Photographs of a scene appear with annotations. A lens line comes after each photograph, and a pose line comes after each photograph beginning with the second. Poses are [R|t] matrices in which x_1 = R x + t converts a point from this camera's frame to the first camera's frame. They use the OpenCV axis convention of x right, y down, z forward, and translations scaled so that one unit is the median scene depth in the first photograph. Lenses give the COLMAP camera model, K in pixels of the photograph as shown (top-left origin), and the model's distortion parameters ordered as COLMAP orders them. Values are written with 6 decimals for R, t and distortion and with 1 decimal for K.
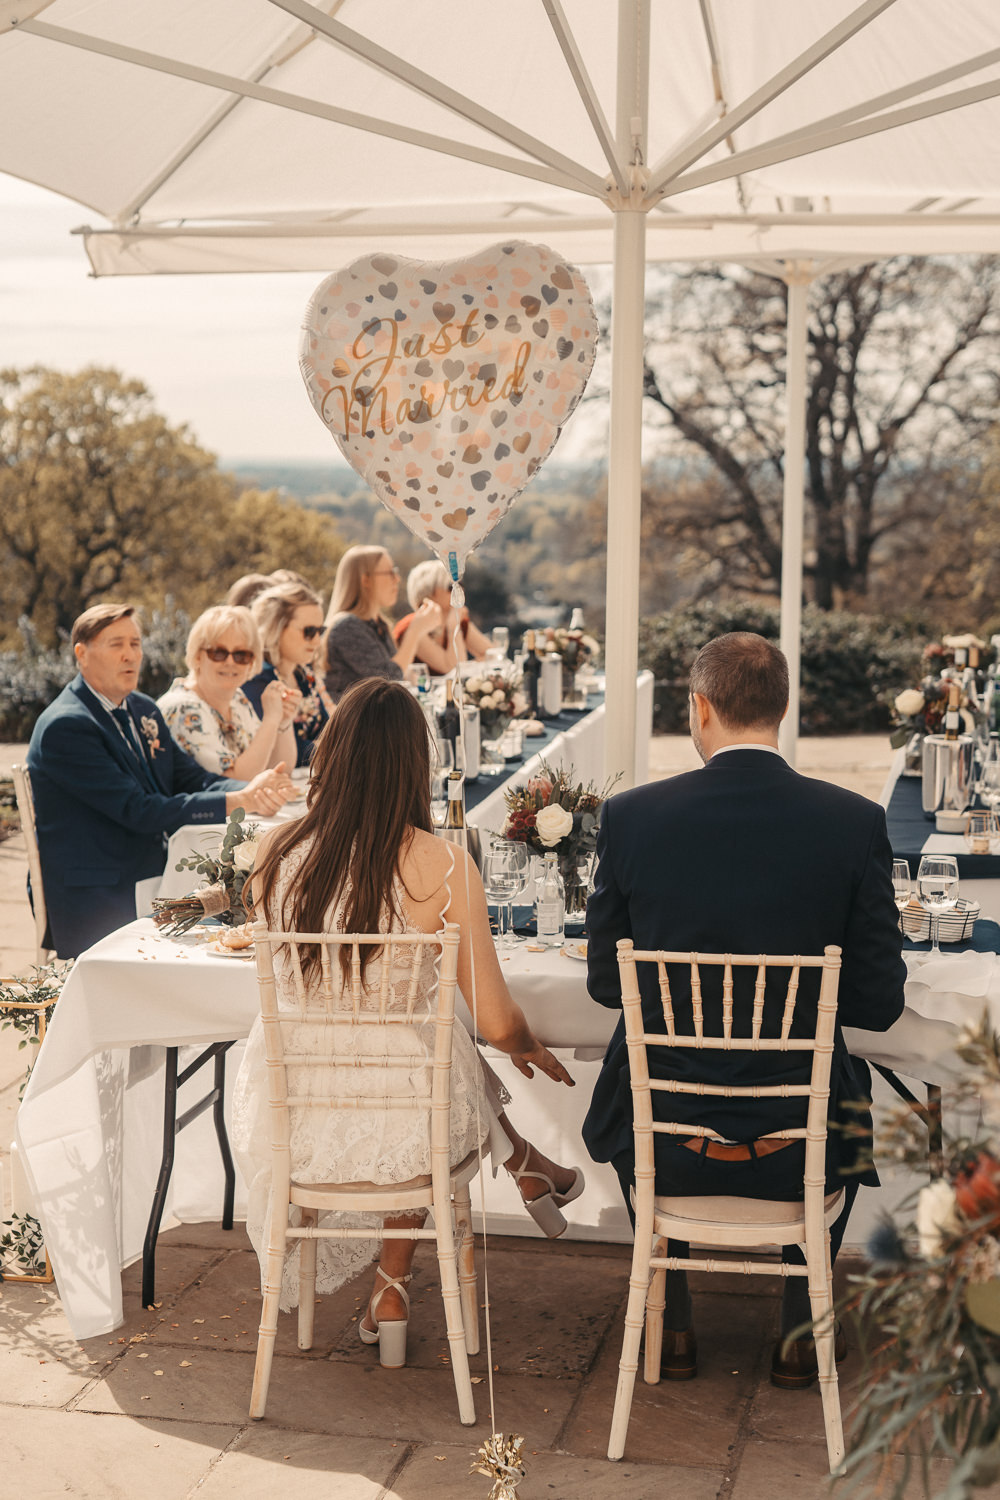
lens RADIAL K [[2442.1, 0, 499.6], [0, 2442.1, 779.8], [0, 0, 1]] dist [0.017083, 0.025816]
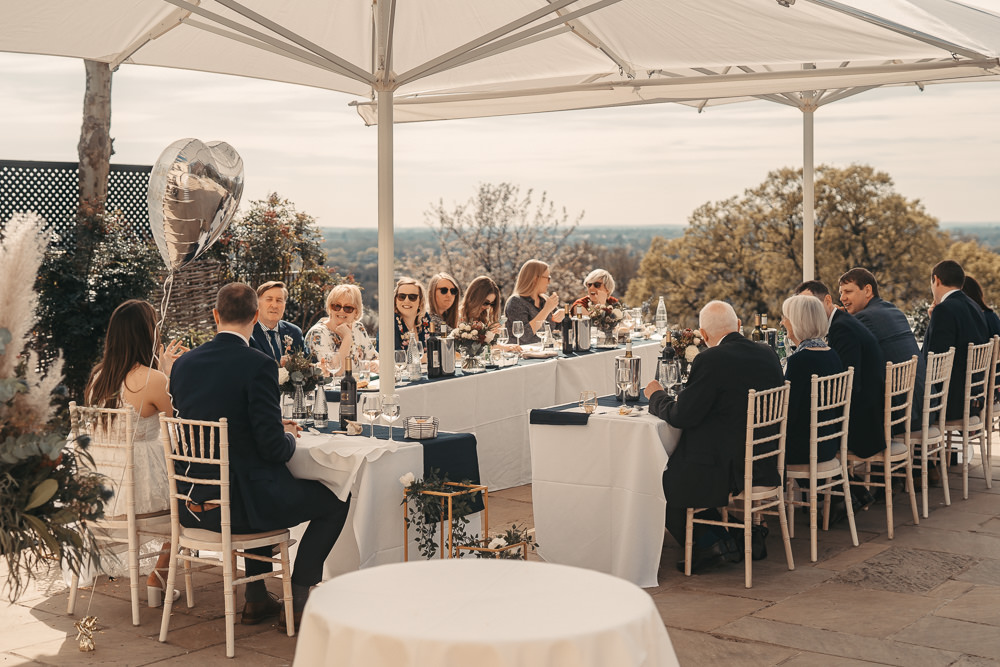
lens RADIAL K [[1628.0, 0, 500.0], [0, 1628.0, 333.5], [0, 0, 1]] dist [0.017083, 0.025816]
pose [[0.868953, 0.026553, -0.494182, 1.040557], [-0.058825, 0.997022, -0.049863, 0.047070], [0.491386, 0.072399, 0.867927, -0.182283]]
